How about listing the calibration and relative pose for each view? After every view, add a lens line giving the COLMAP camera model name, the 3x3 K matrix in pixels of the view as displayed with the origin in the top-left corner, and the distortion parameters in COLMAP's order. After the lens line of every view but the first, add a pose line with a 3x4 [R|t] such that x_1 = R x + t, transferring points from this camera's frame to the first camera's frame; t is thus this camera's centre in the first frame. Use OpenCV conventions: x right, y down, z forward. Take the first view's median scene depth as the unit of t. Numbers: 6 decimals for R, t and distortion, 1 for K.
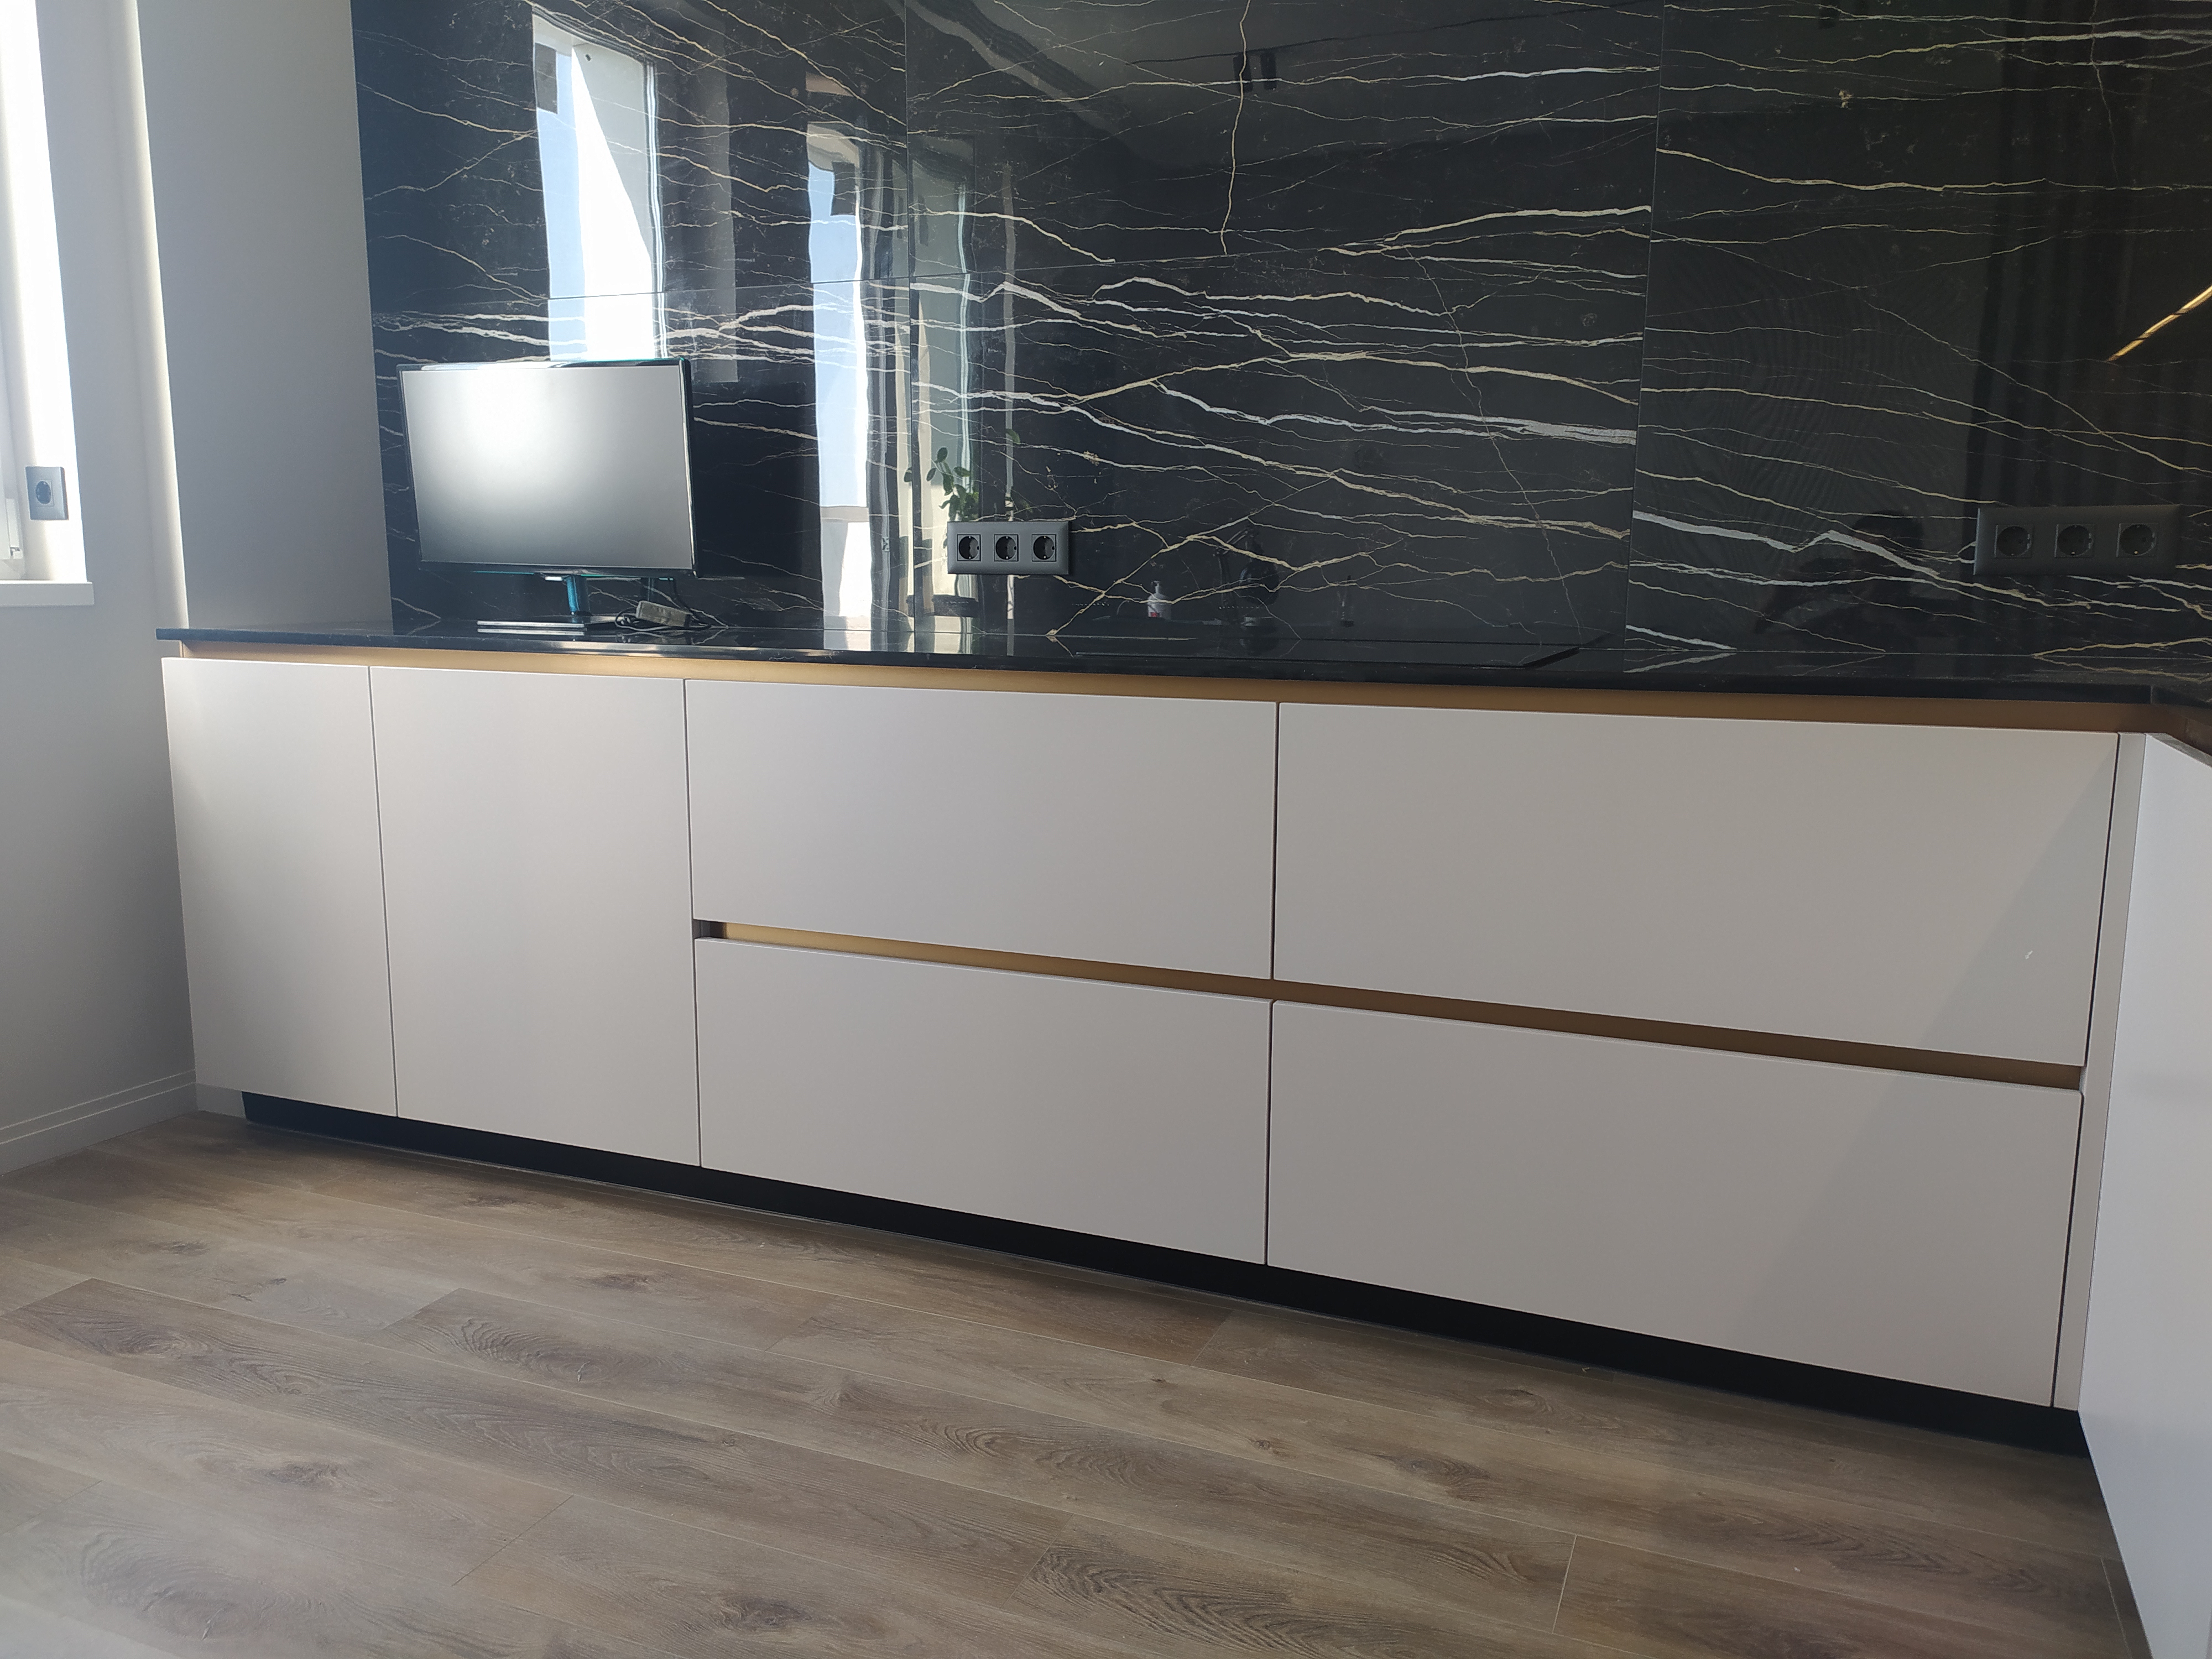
lens RADIAL K [[1669.8, 0, 1084.6], [0, 1669.8, 828.1], [0, 0, 1]] dist [0.085728, -0.076648]
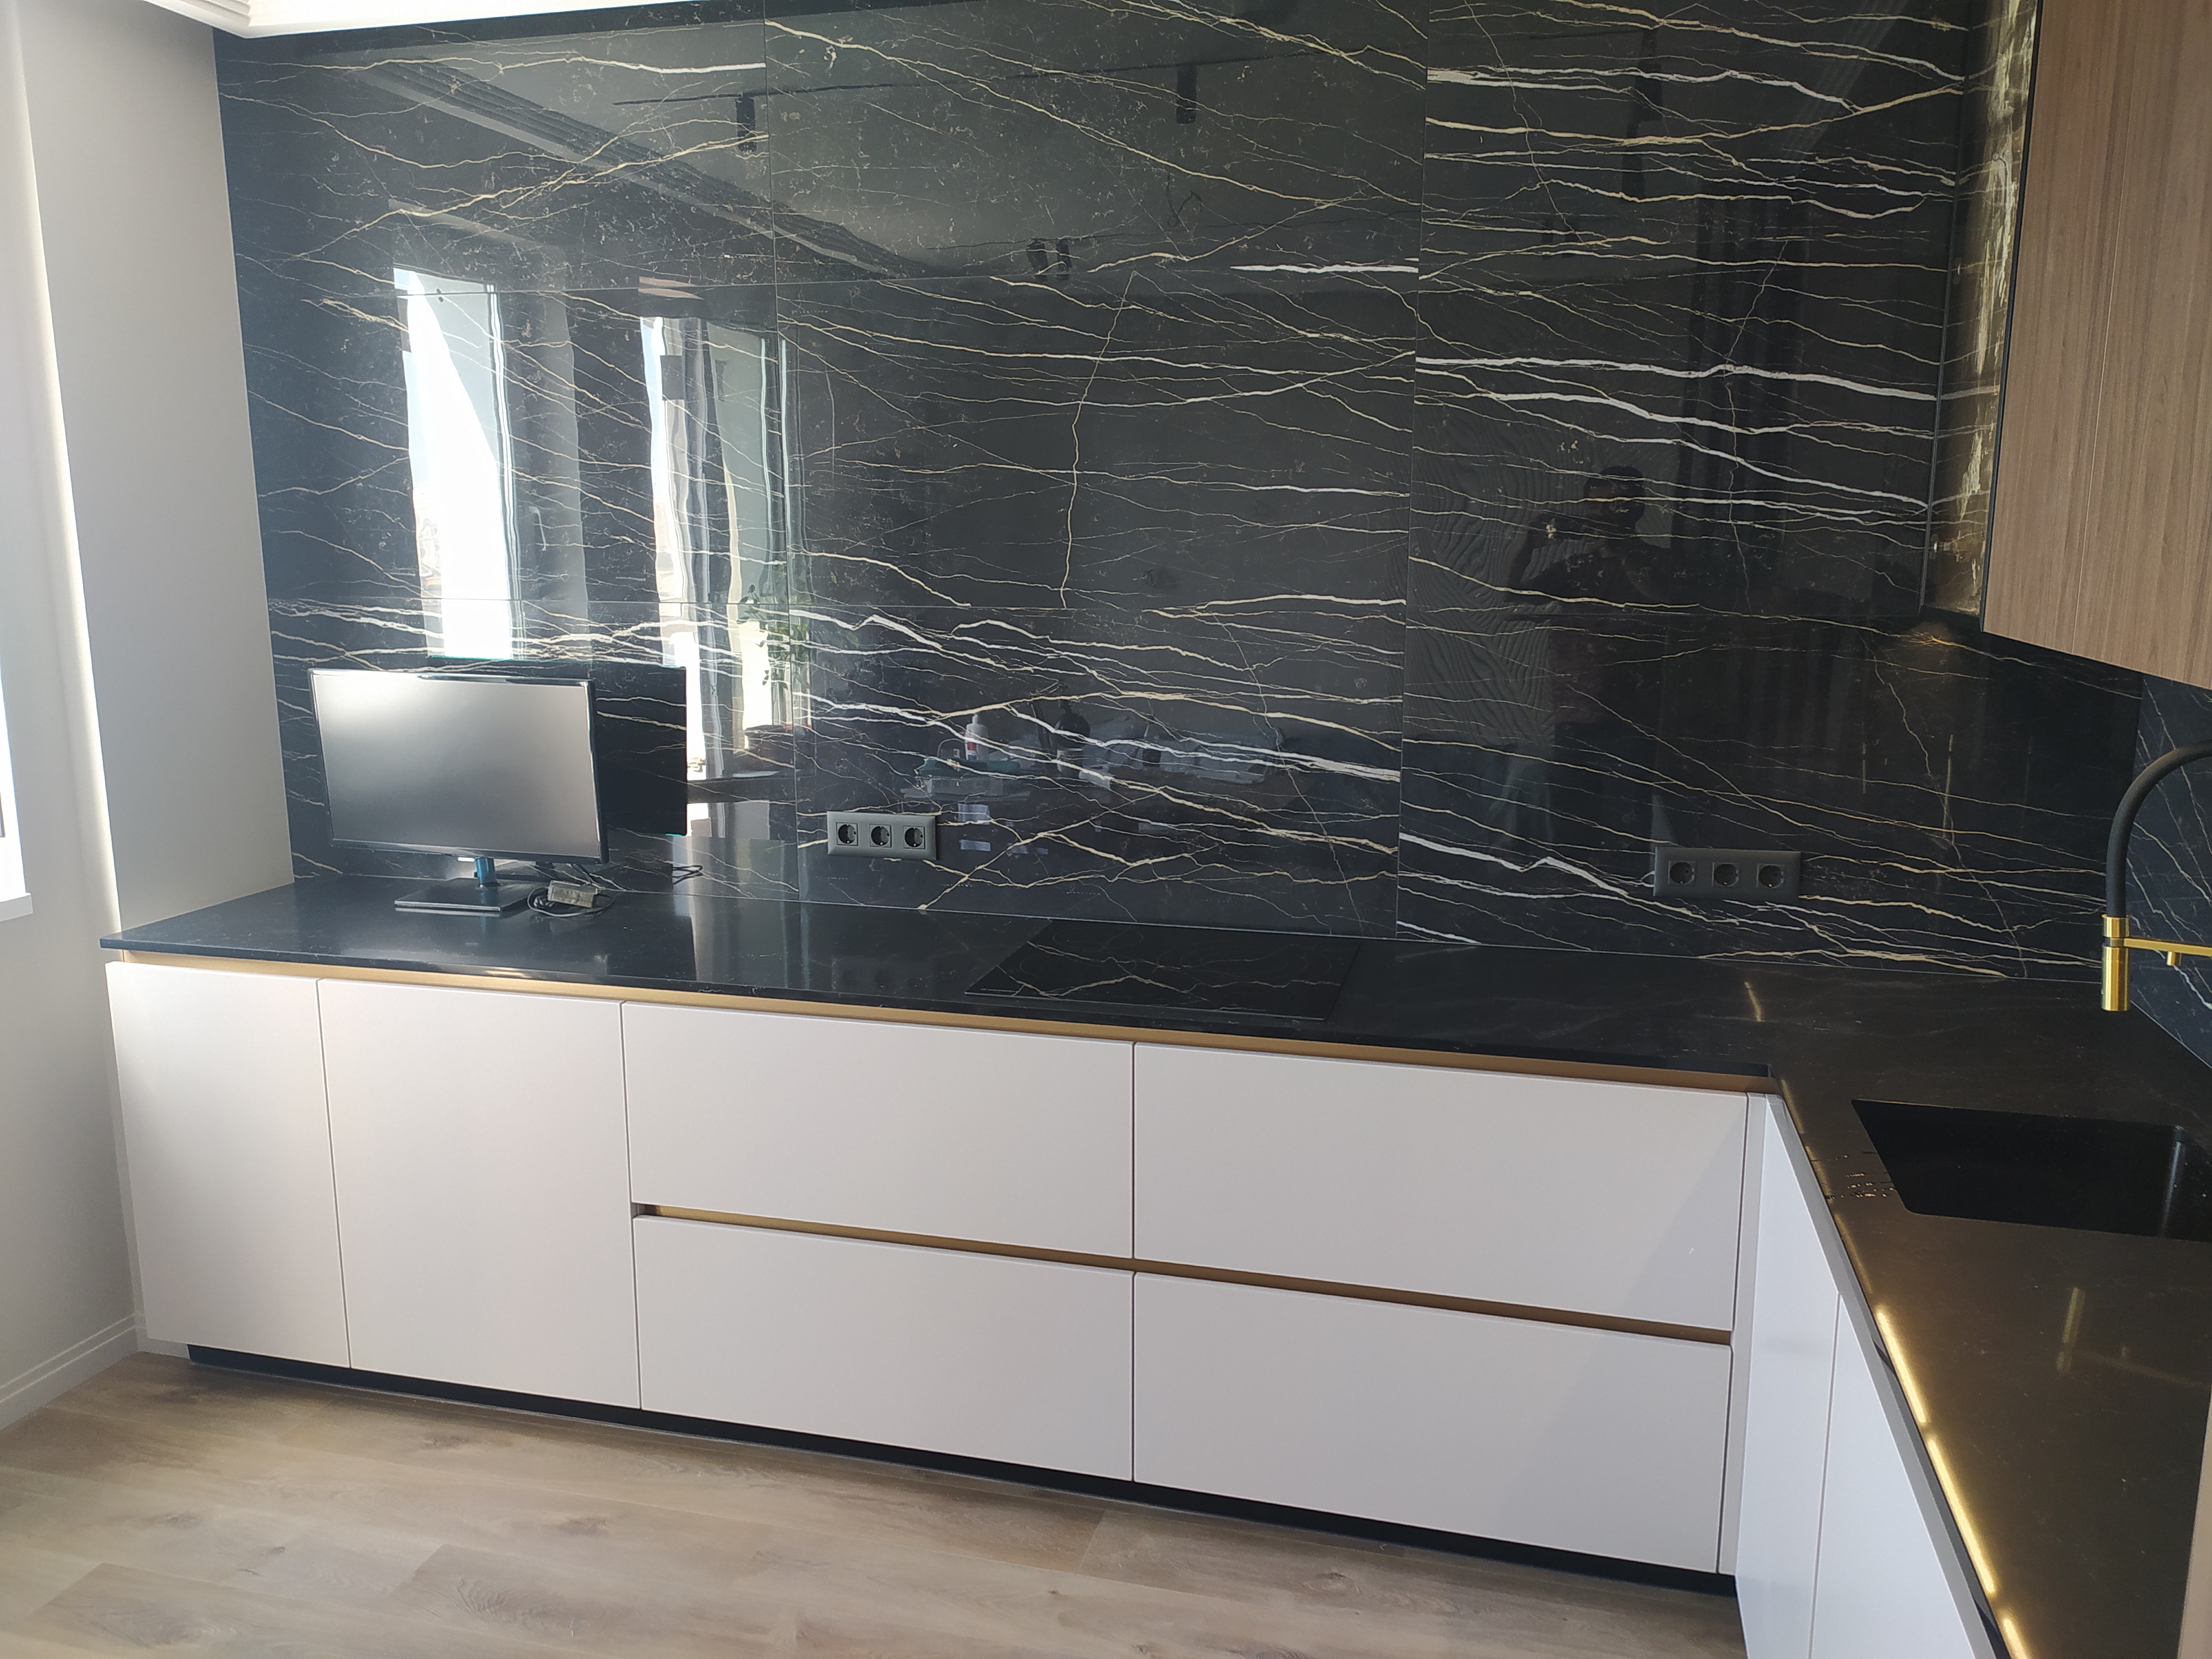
lens RADIAL K [[1669.8, 0, 1084.6], [0, 1669.8, 828.1], [0, 0, 1]] dist [0.085728, -0.076648]
pose [[0.990648, -0.032296, 0.132563, -0.068203], [0.028201, 0.999069, 0.032652, -0.233347], [-0.133494, -0.028608, 0.990637, -0.191510]]
